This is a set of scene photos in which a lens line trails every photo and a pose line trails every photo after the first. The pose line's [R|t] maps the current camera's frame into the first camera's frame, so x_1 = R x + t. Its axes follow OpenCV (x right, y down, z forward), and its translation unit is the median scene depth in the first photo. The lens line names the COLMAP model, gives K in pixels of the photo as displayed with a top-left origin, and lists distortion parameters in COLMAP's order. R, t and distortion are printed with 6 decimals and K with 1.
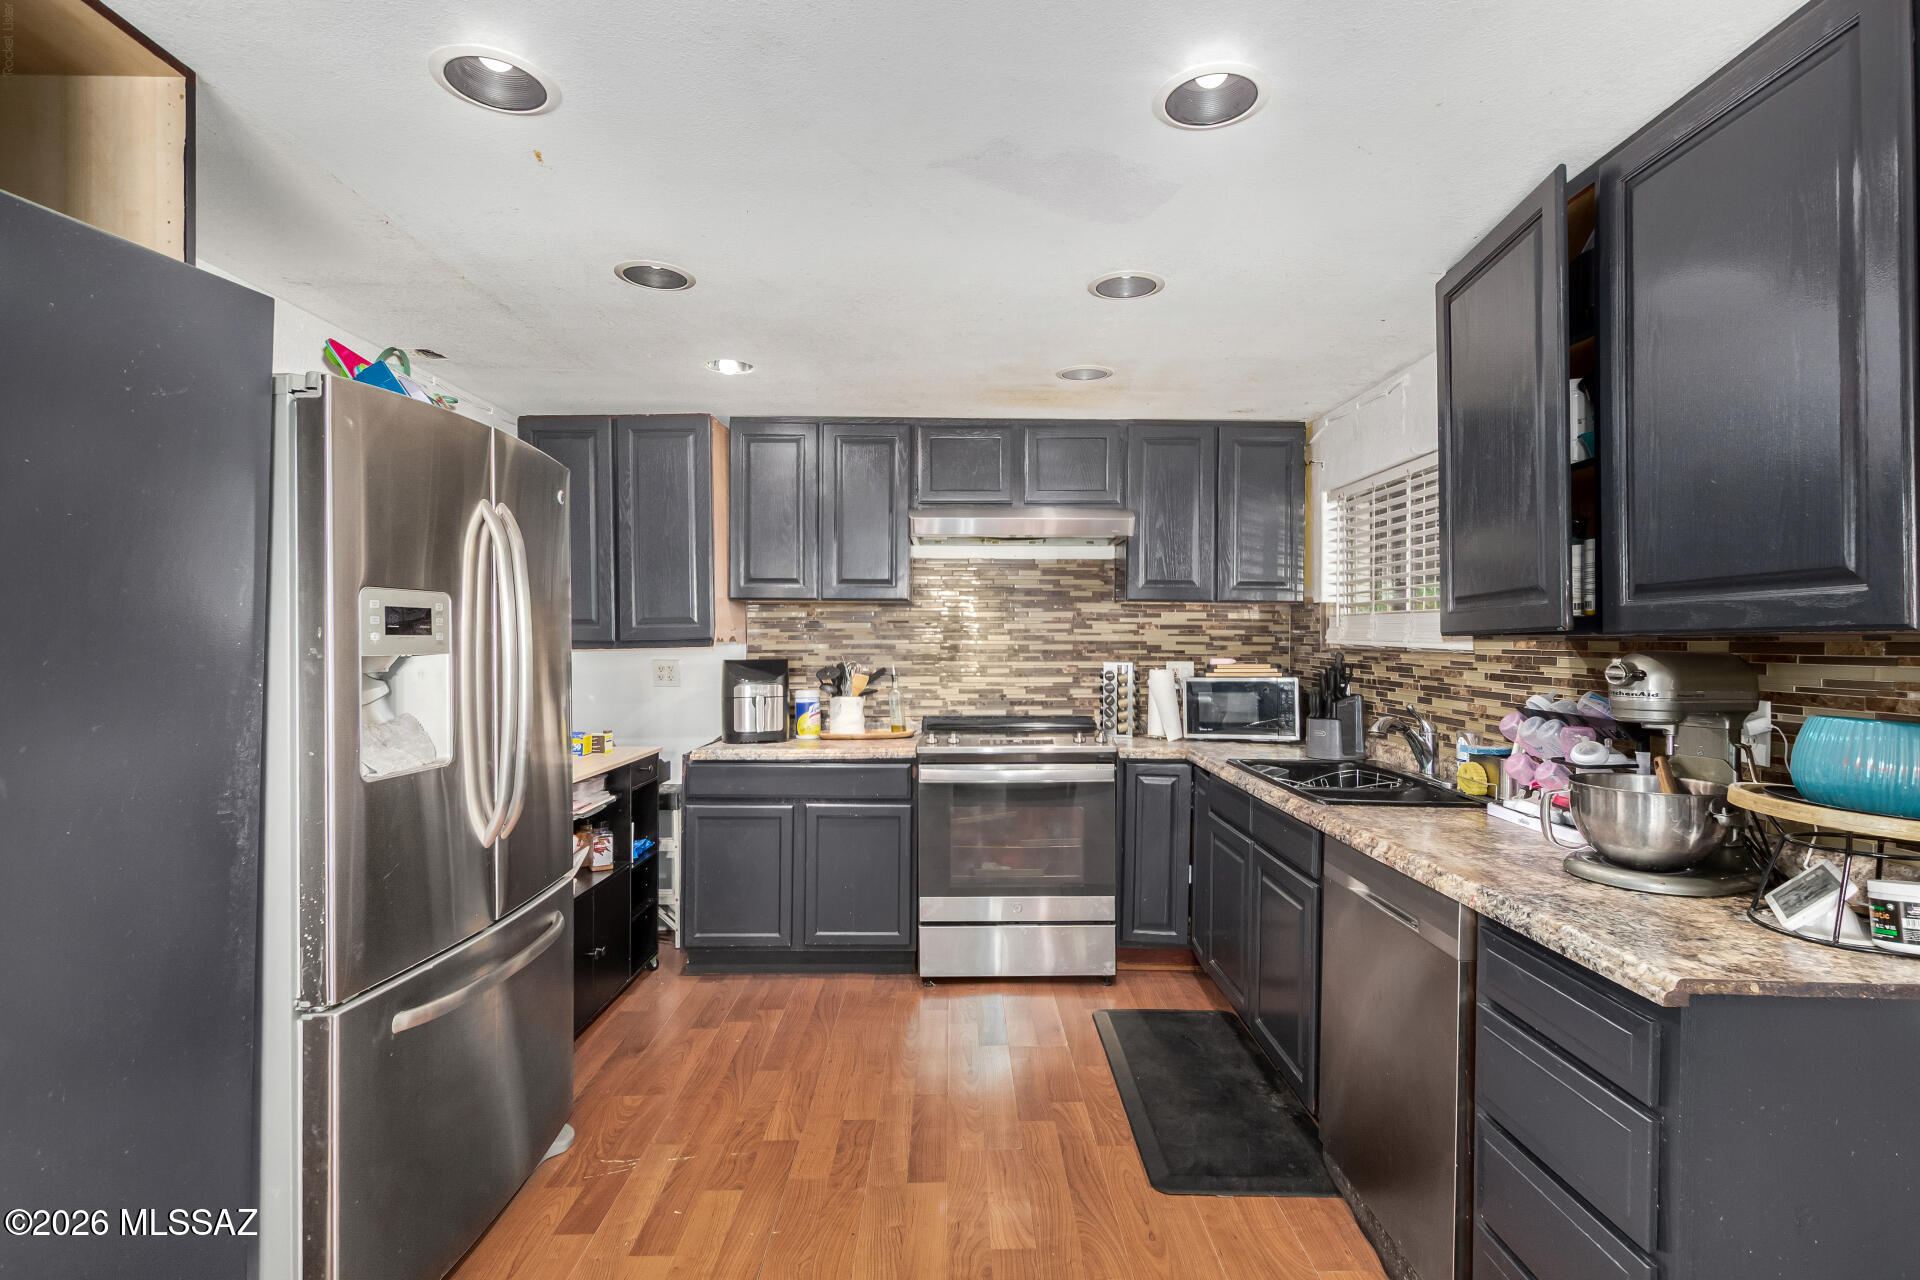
lens RADIAL K [[915.2, 0, 958.5], [0, 915.2, 633.5], [0, 0, 1]] dist [0.009673, -0.004742]
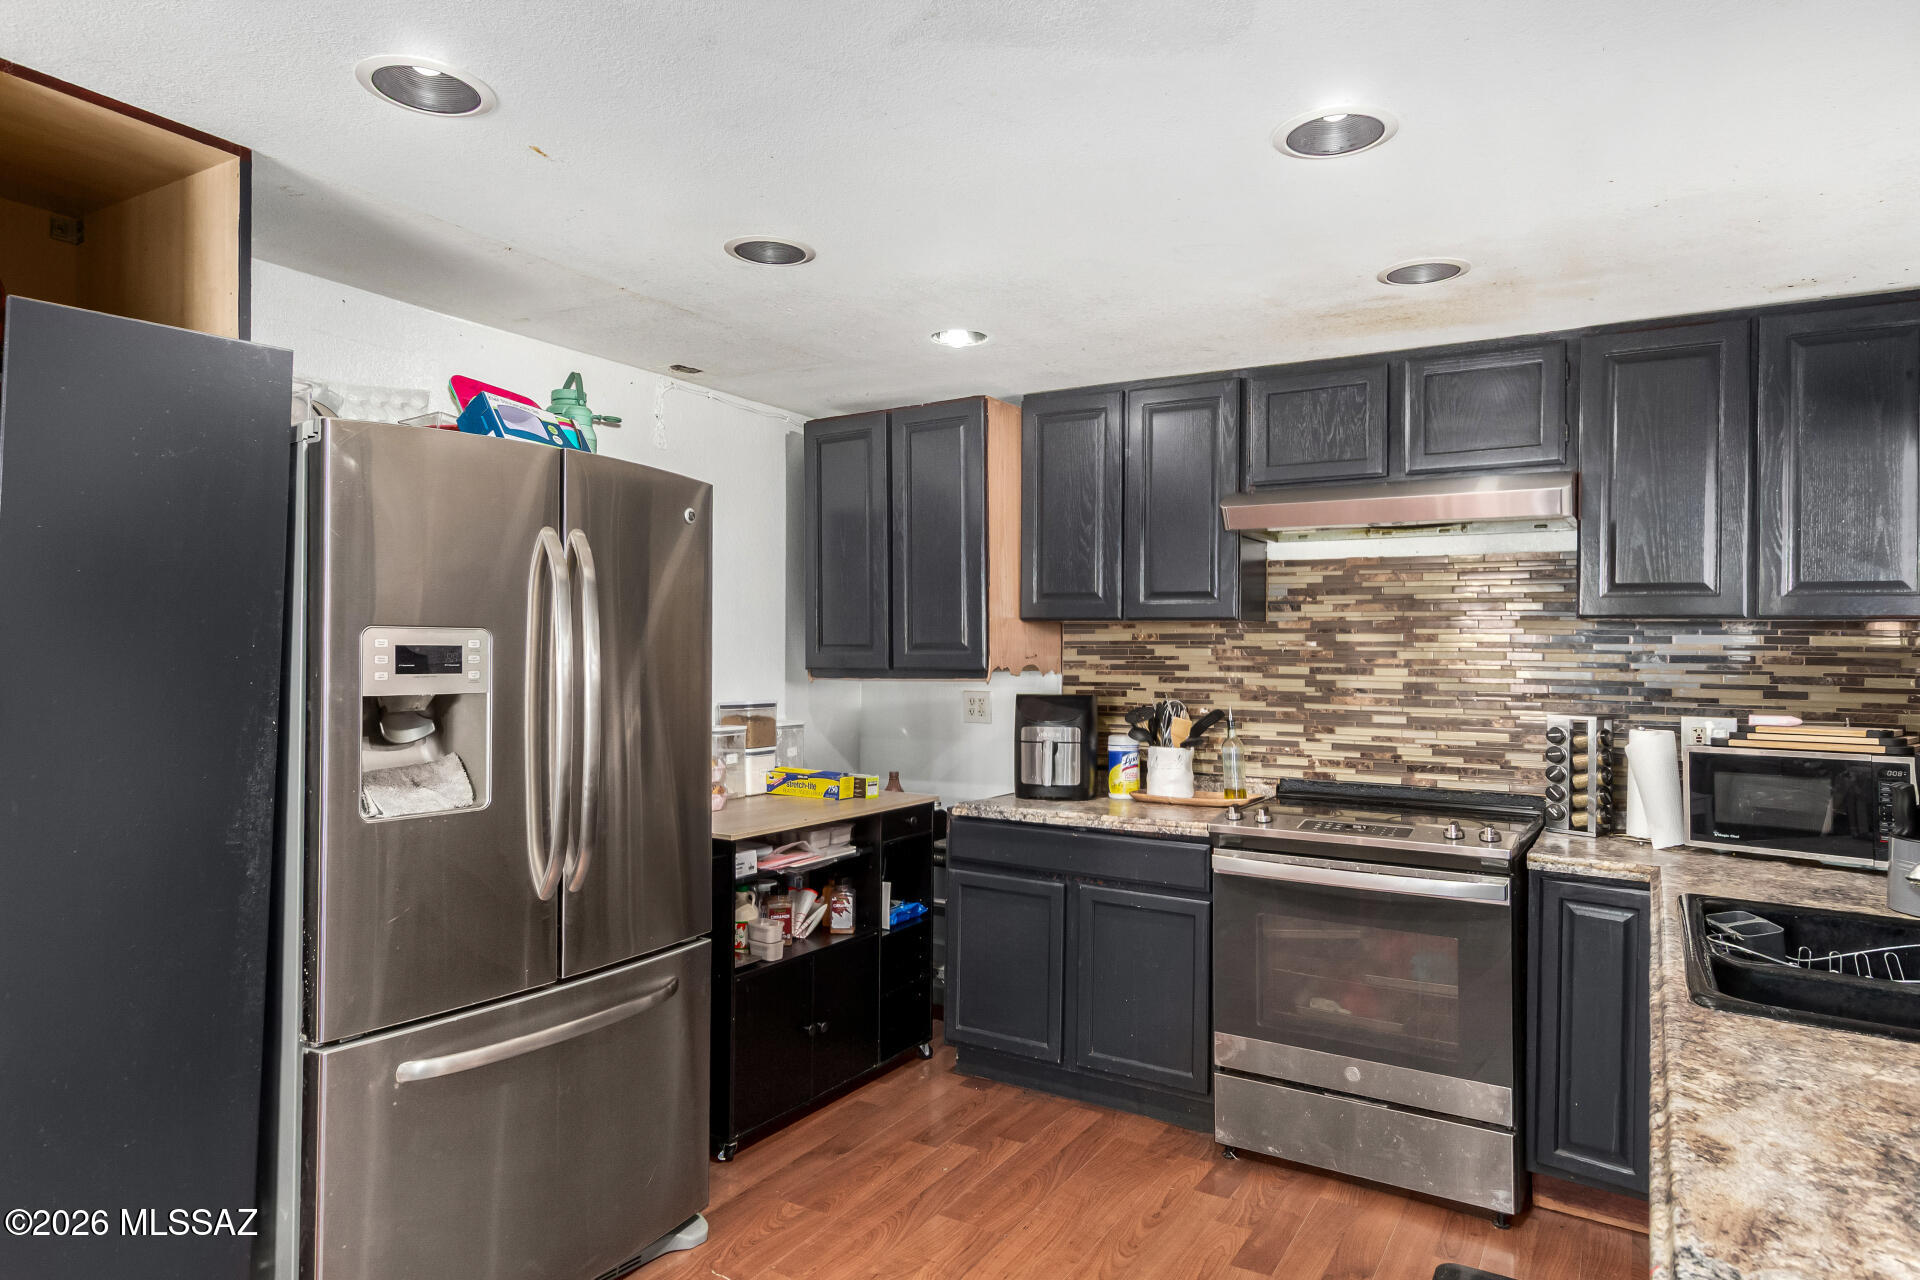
lens RADIAL K [[1115.3, 0, 963.5], [0, 1115.3, 639.6], [0, 0, 1]] dist [0.008258, 0.001548]
pose [[0.852660, 0.001964, -0.522462, 0.246662], [-0.005791, 0.999967, -0.005693, -0.015317], [0.522434, 0.007880, 0.852644, 0.140843]]
